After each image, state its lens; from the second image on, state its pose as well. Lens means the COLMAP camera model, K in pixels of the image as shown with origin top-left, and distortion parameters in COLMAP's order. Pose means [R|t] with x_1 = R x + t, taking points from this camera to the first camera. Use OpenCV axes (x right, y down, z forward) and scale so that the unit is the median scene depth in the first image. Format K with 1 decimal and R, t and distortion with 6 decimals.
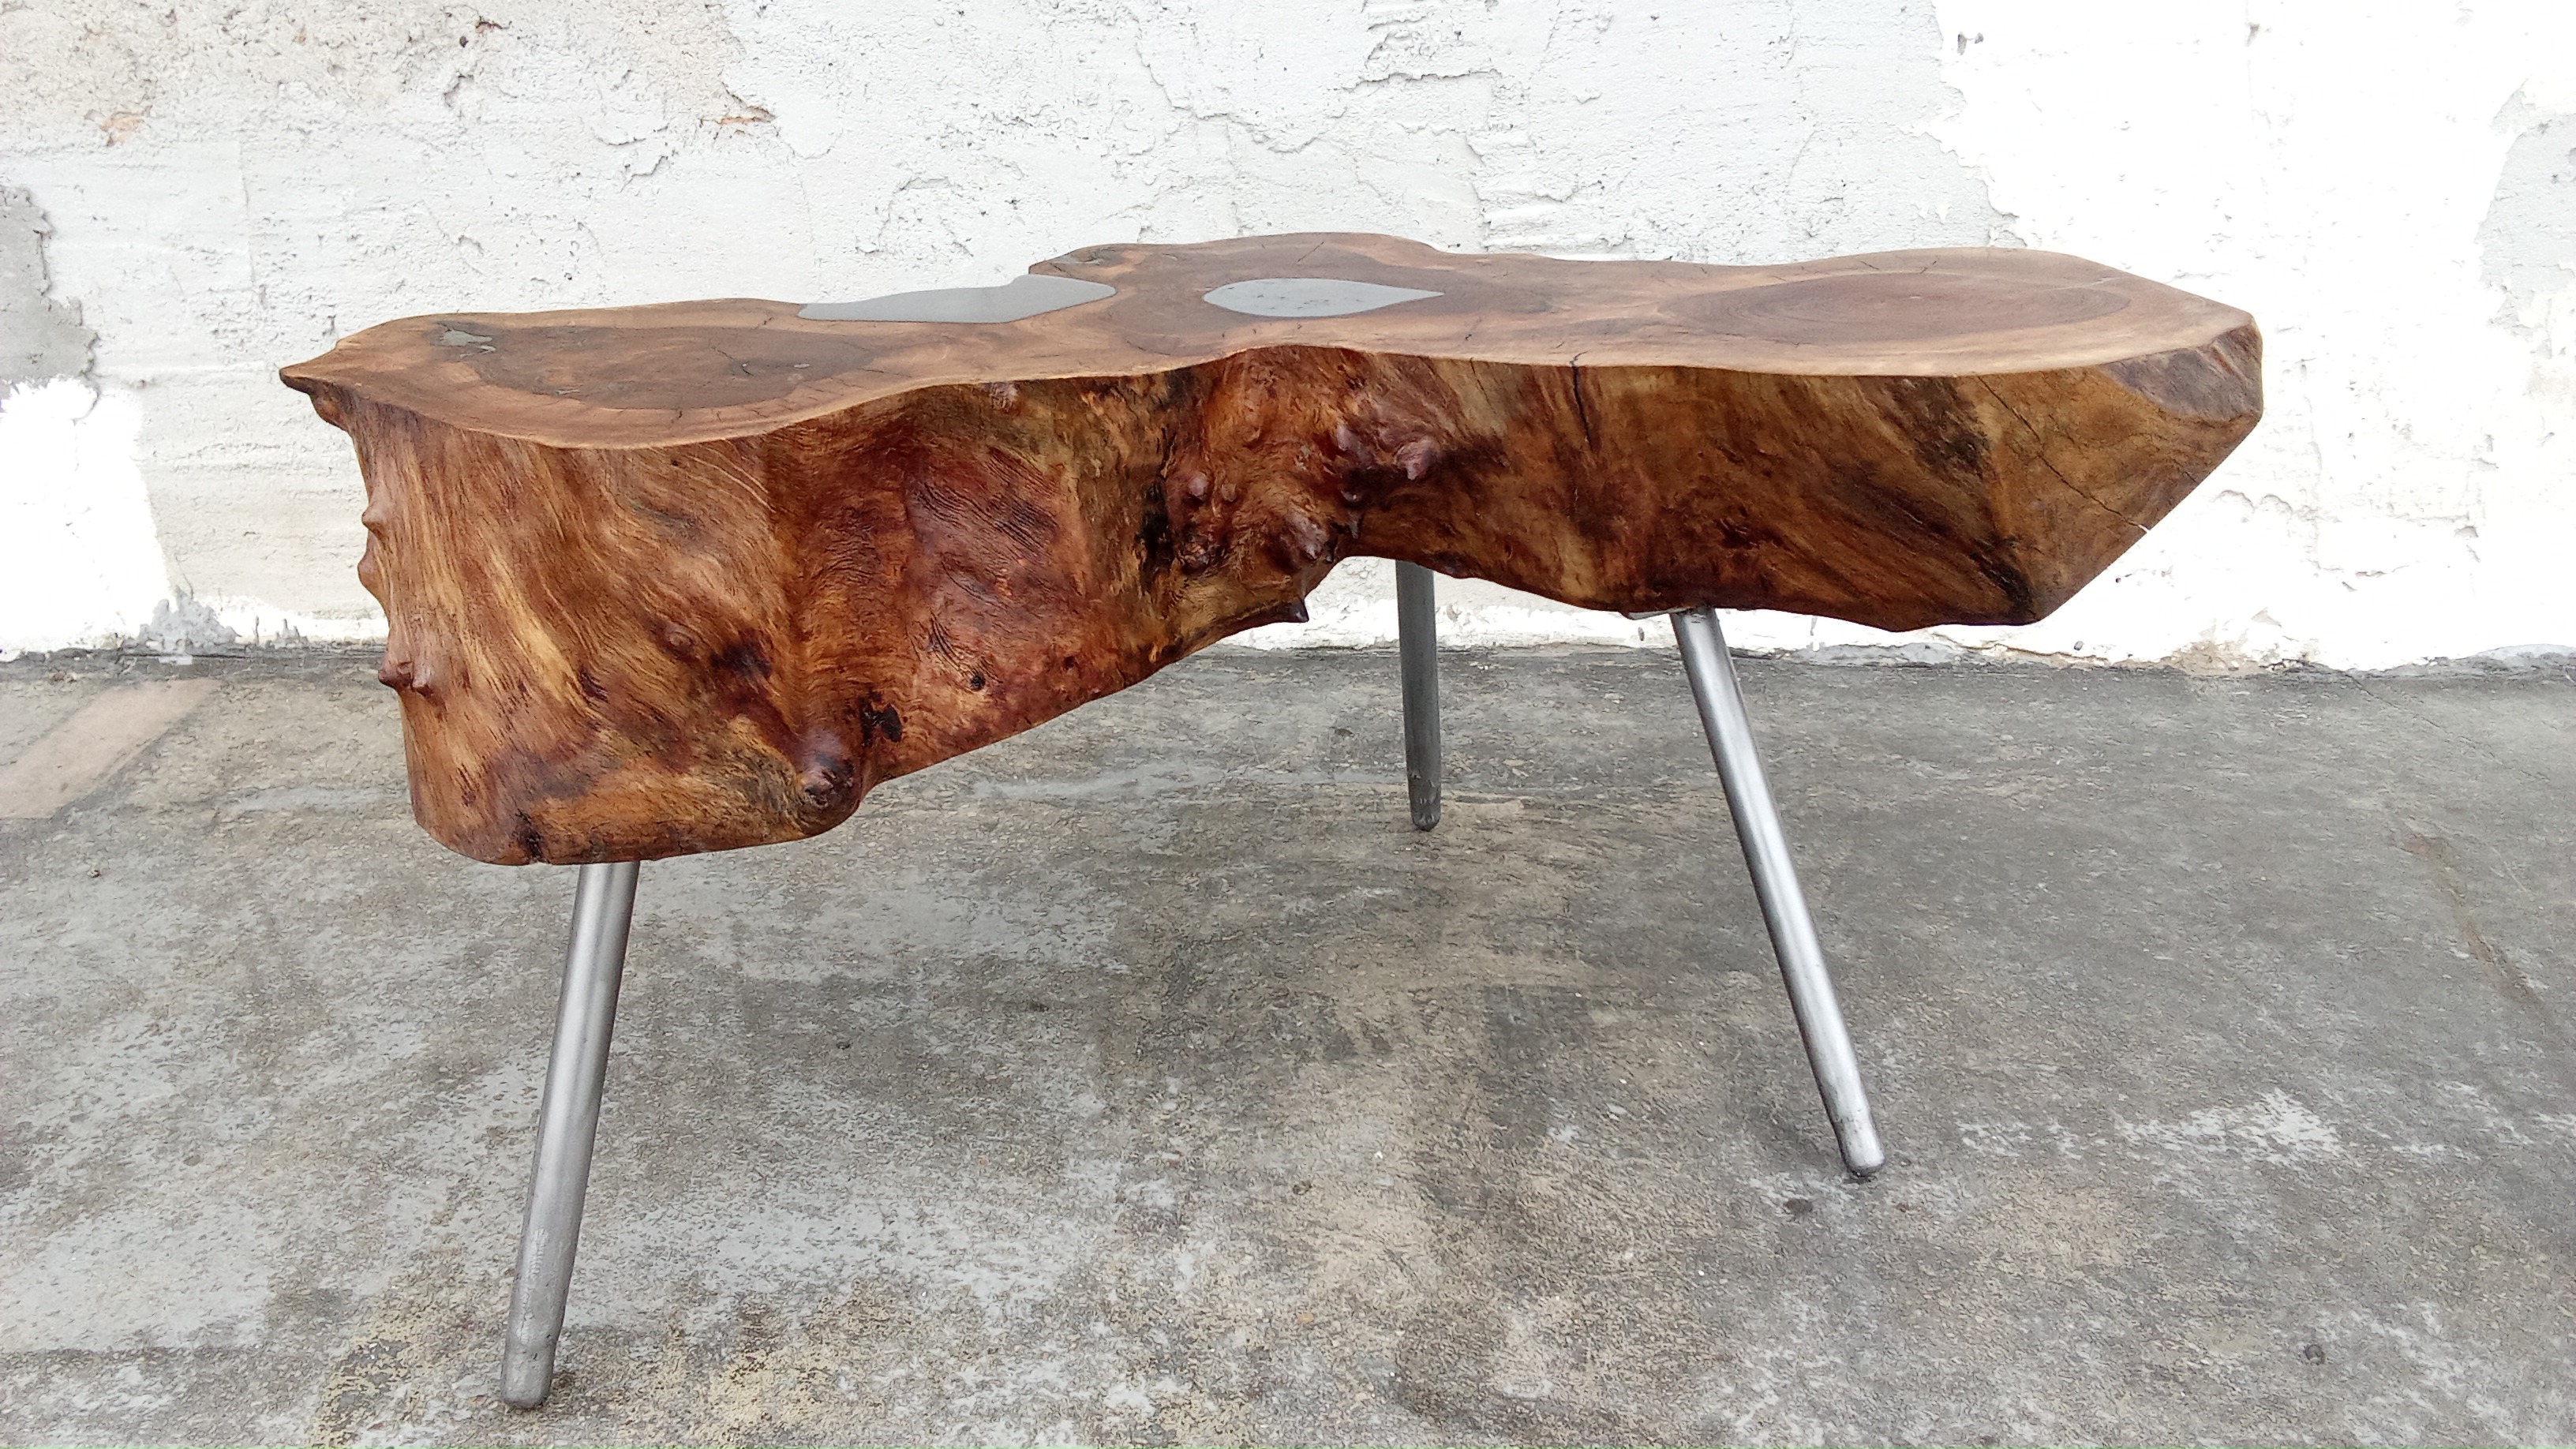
lens RADIAL K [[2031.6, 0, 1249.1], [0, 2031.6, 727.1], [0, 0, 1]] dist [0.104011, -0.165552]
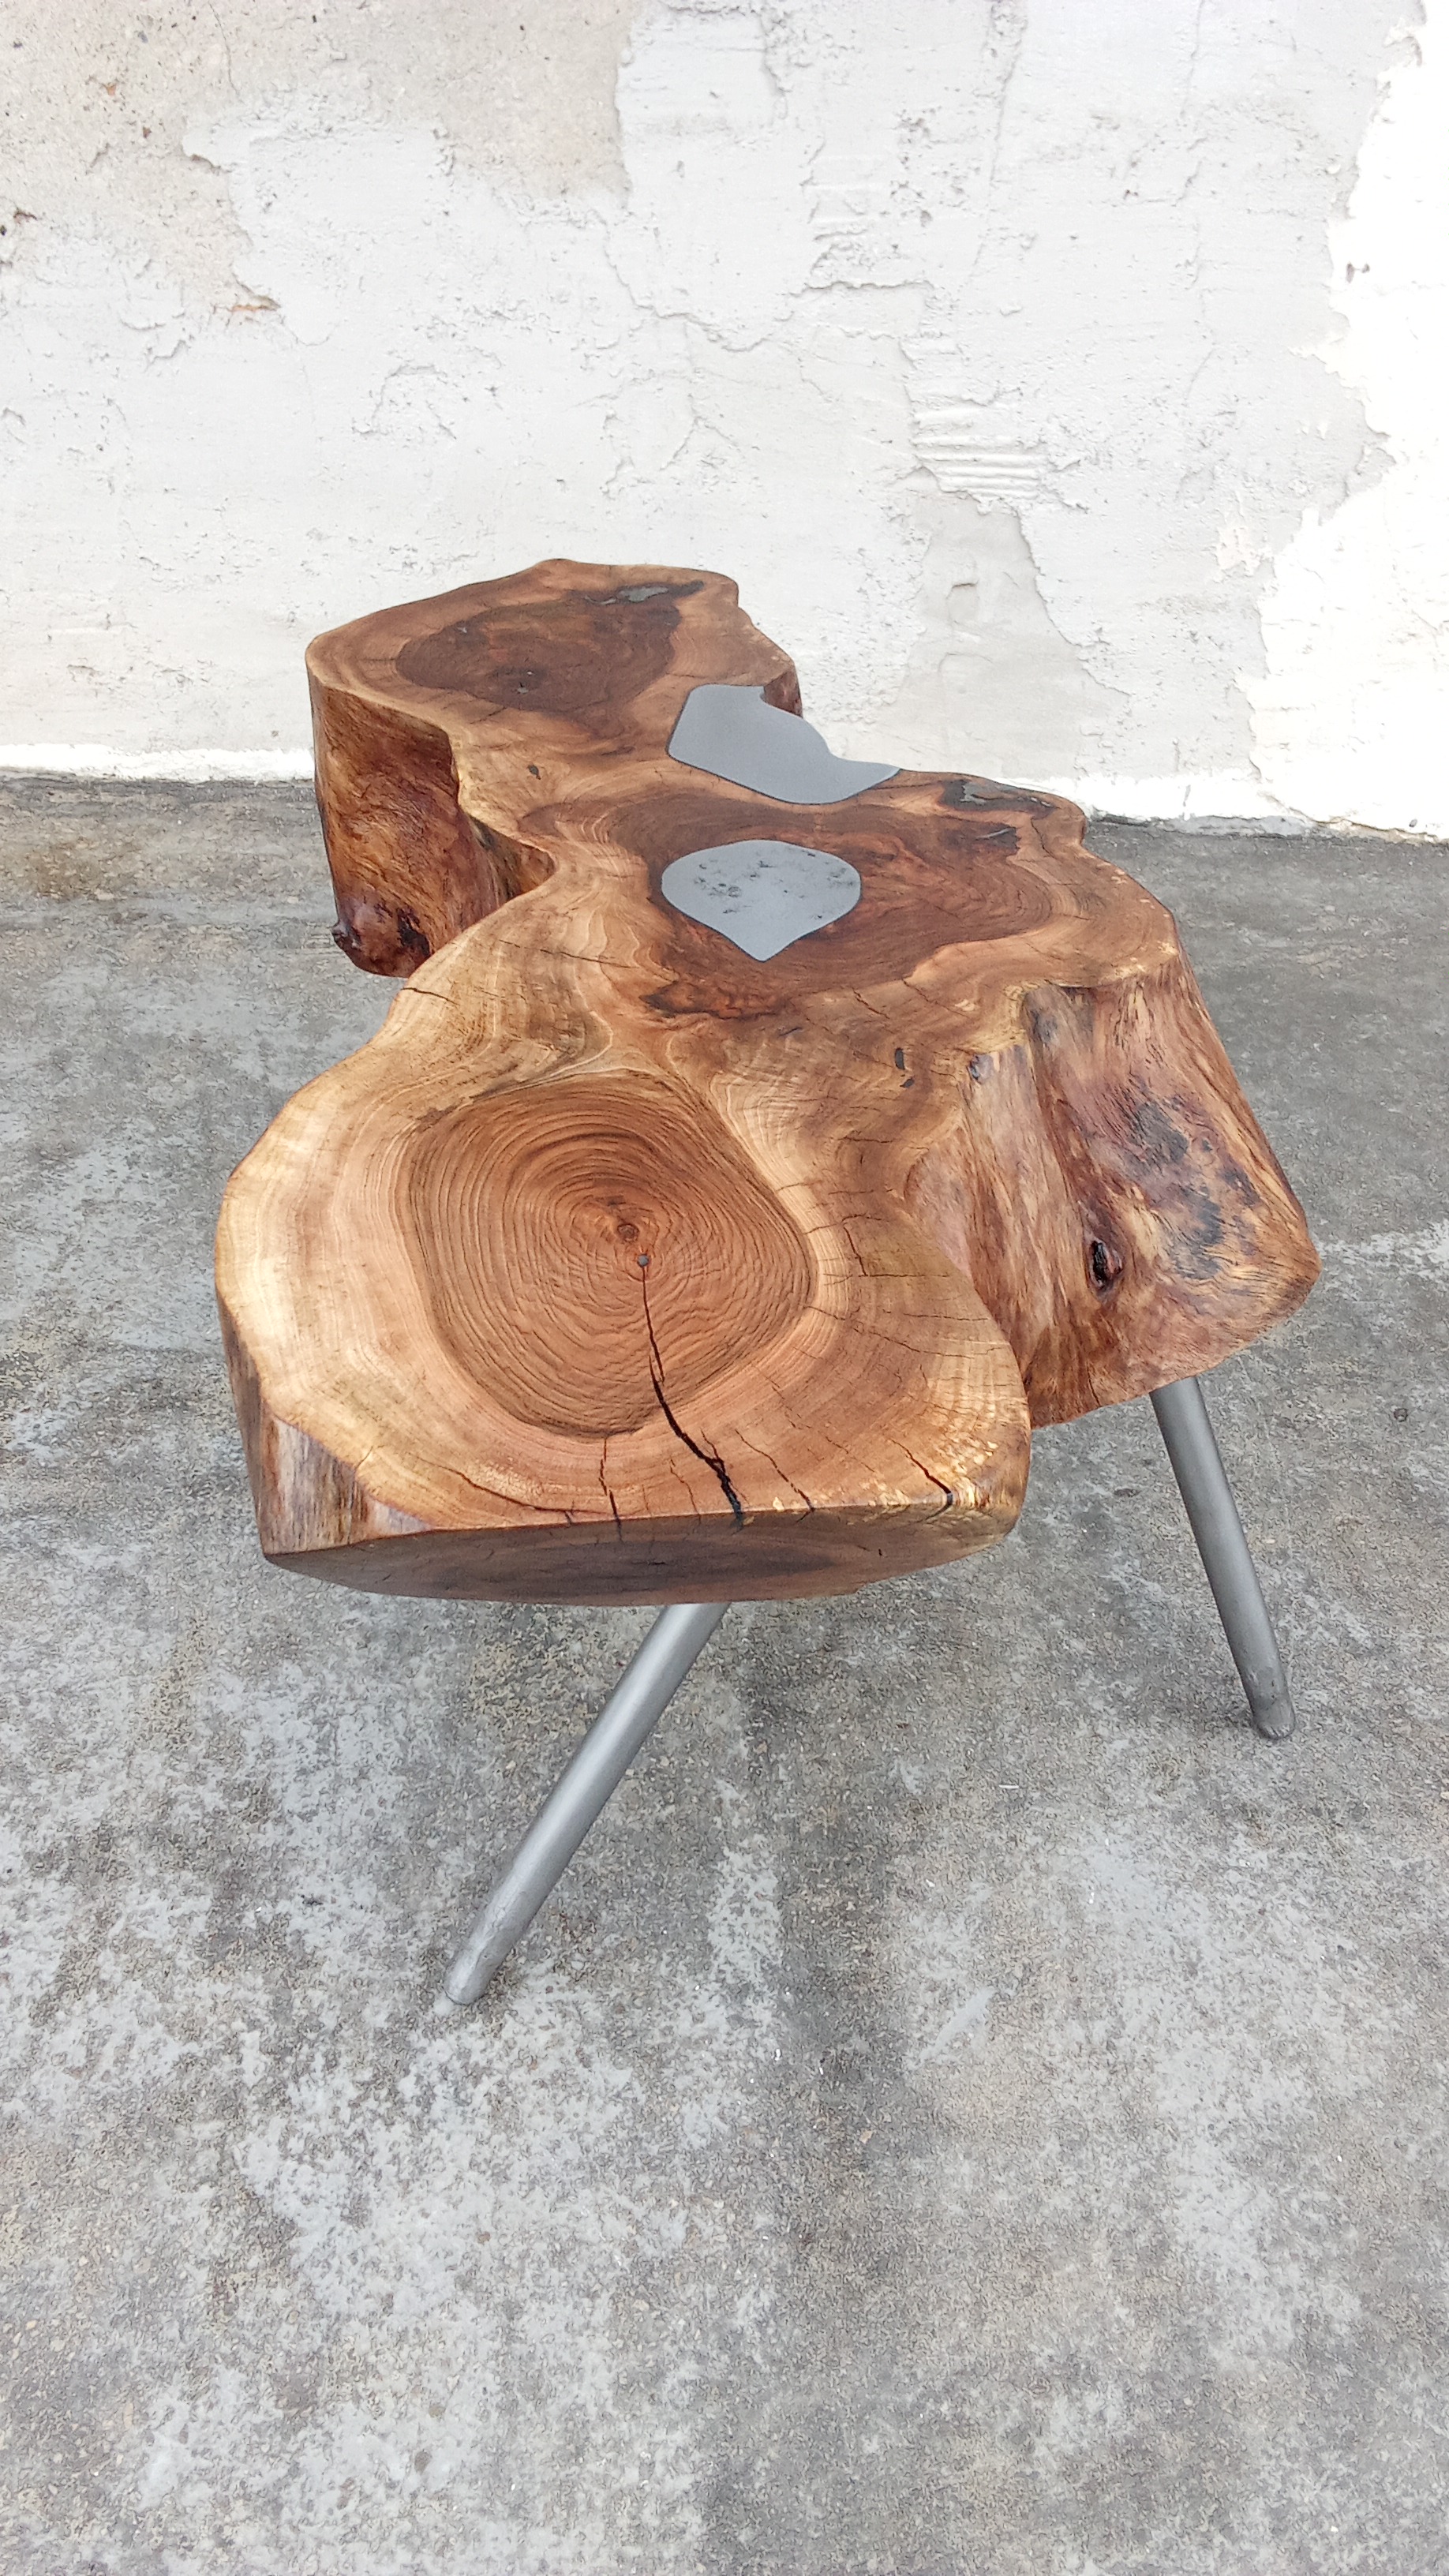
lens RADIAL K [[2031.6, 0, 719.0], [0, 2031.6, 1251.9], [0, 0, 1]] dist [0.104011, -0.165552]
pose [[0.999187, 0.037764, -0.014081, 0.058846], [-0.033442, 0.971828, 0.233305, -0.092934], [0.022495, -0.232645, 0.972302, -0.277924]]
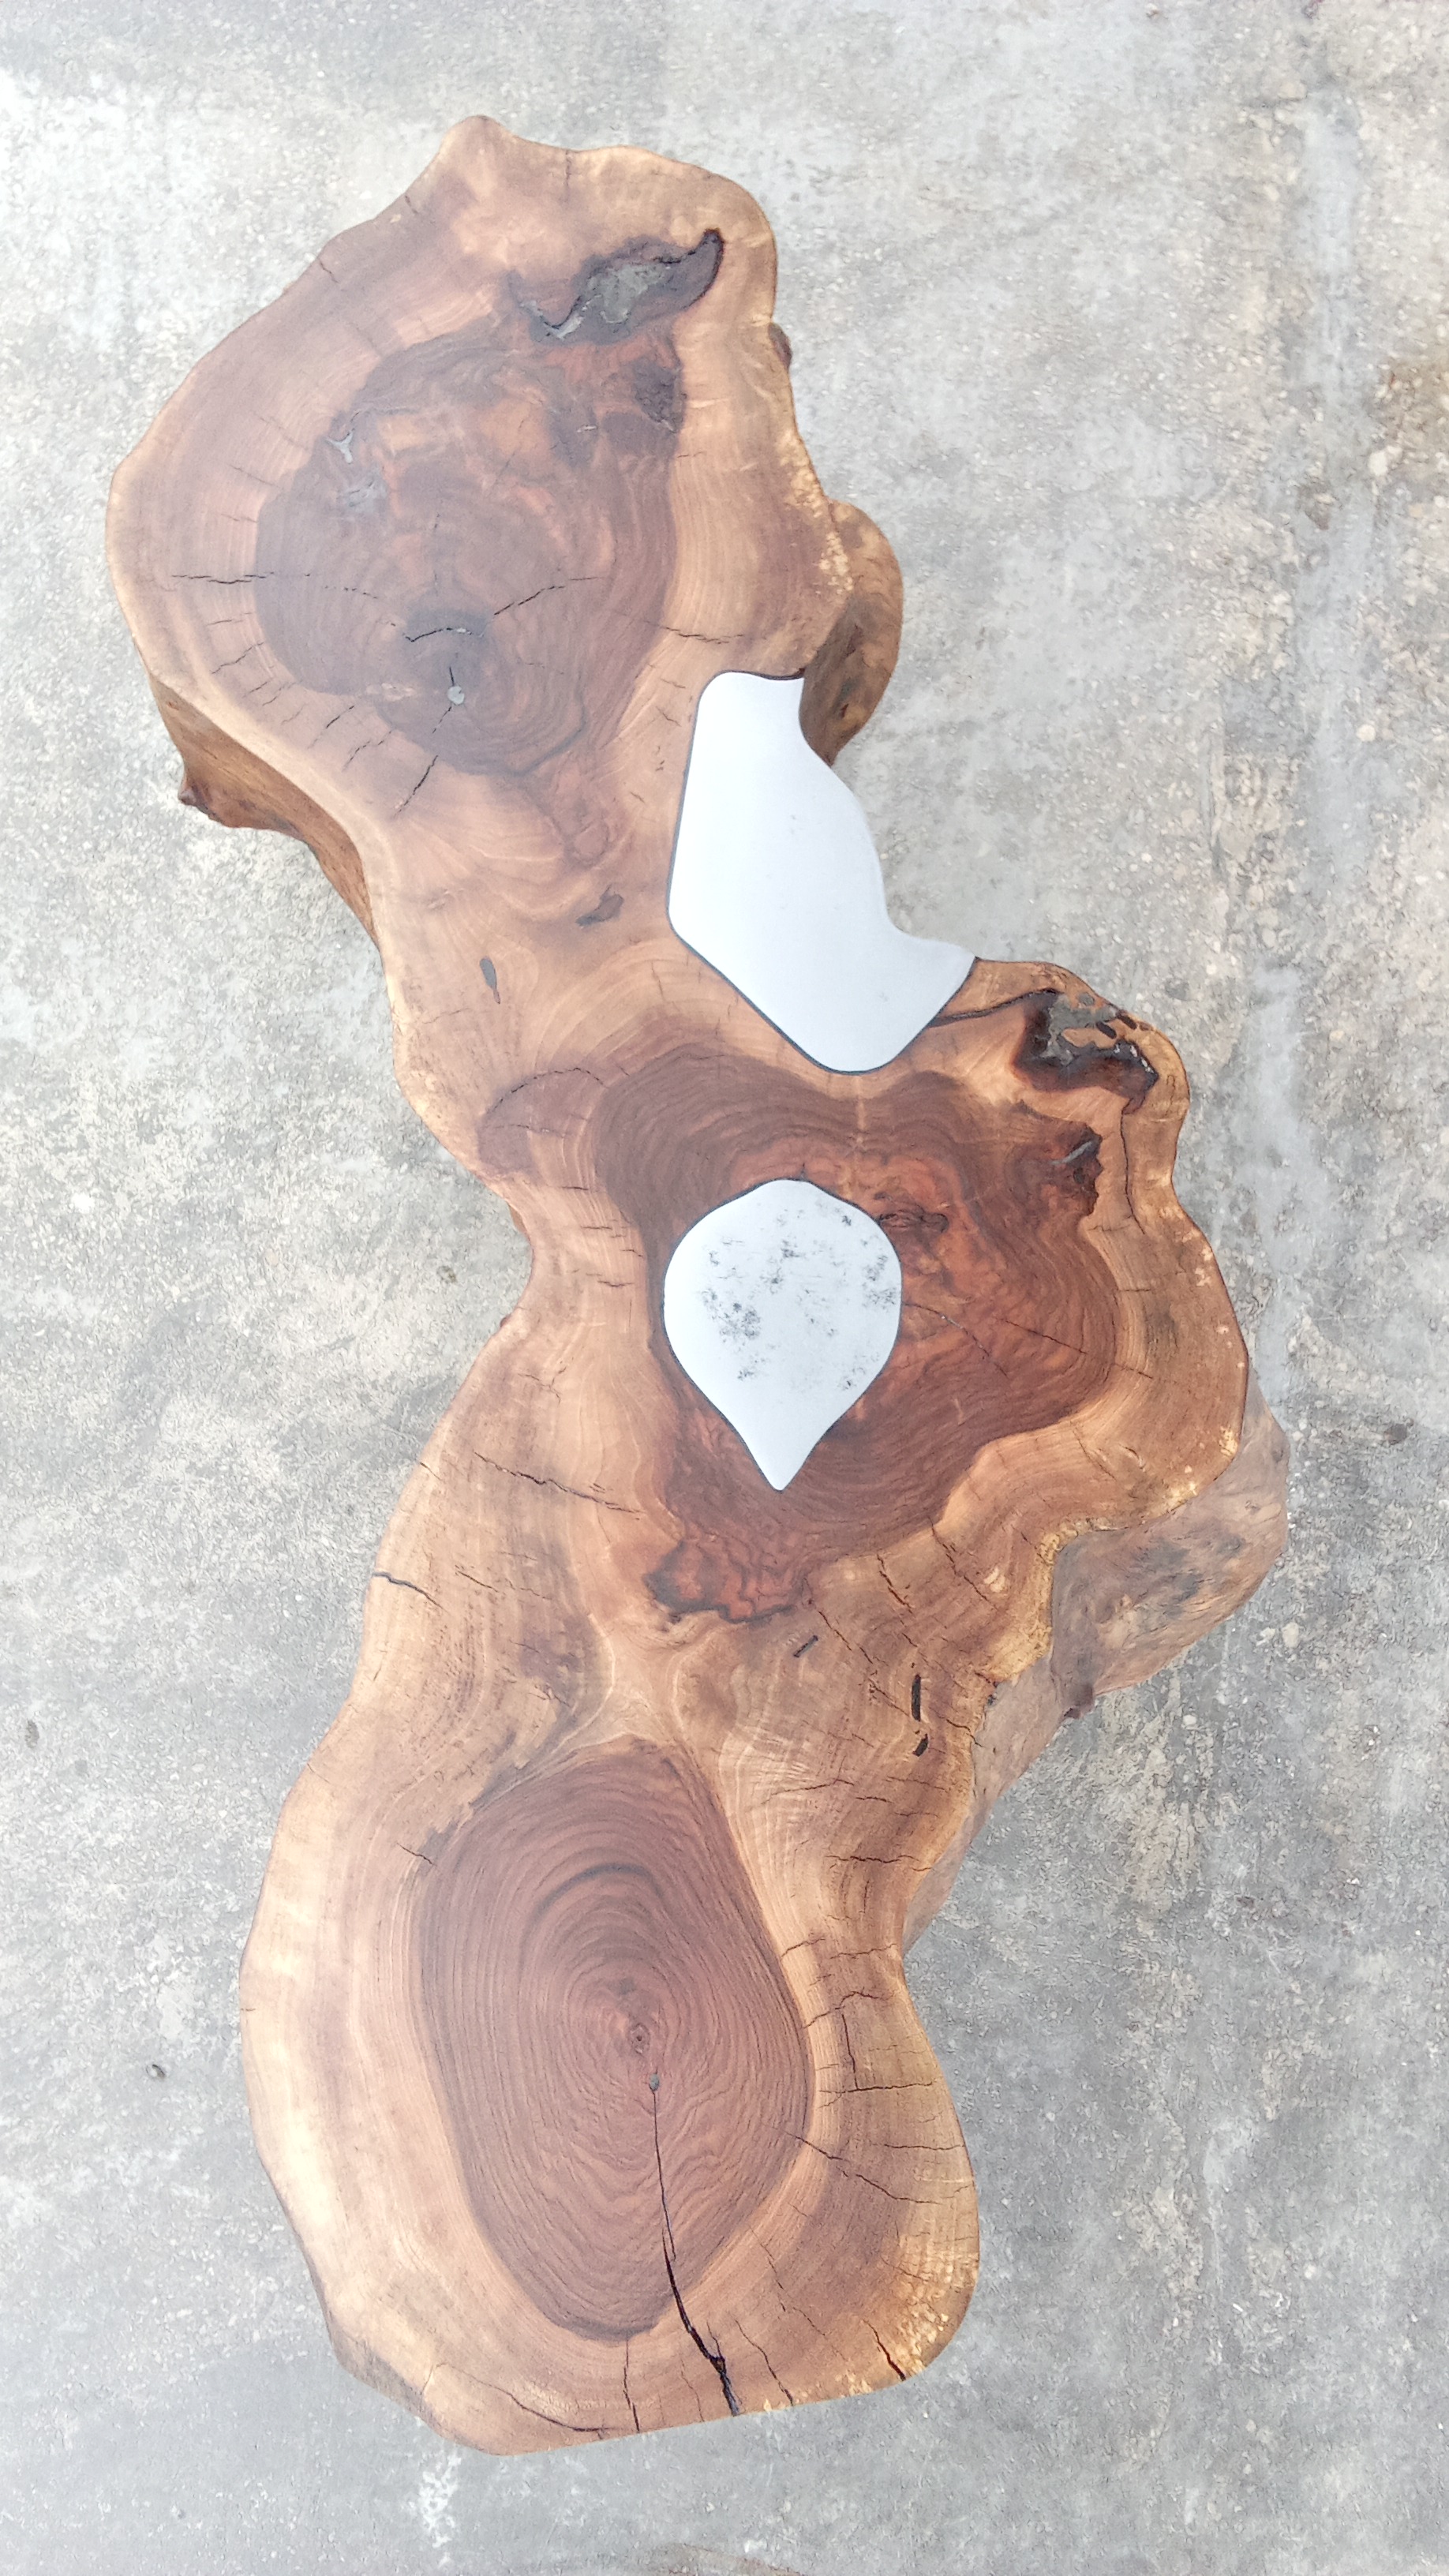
lens RADIAL K [[2031.6, 0, 714.8], [0, 2031.6, 1250.8], [0, 0, 1]] dist [0.104011, -0.165552]
pose [[-0.088248, 0.995927, -0.018506, 0.019212], [-0.522455, -0.030460, 0.852123, -0.752530], [0.848088, 0.084867, 0.523015, 0.500444]]
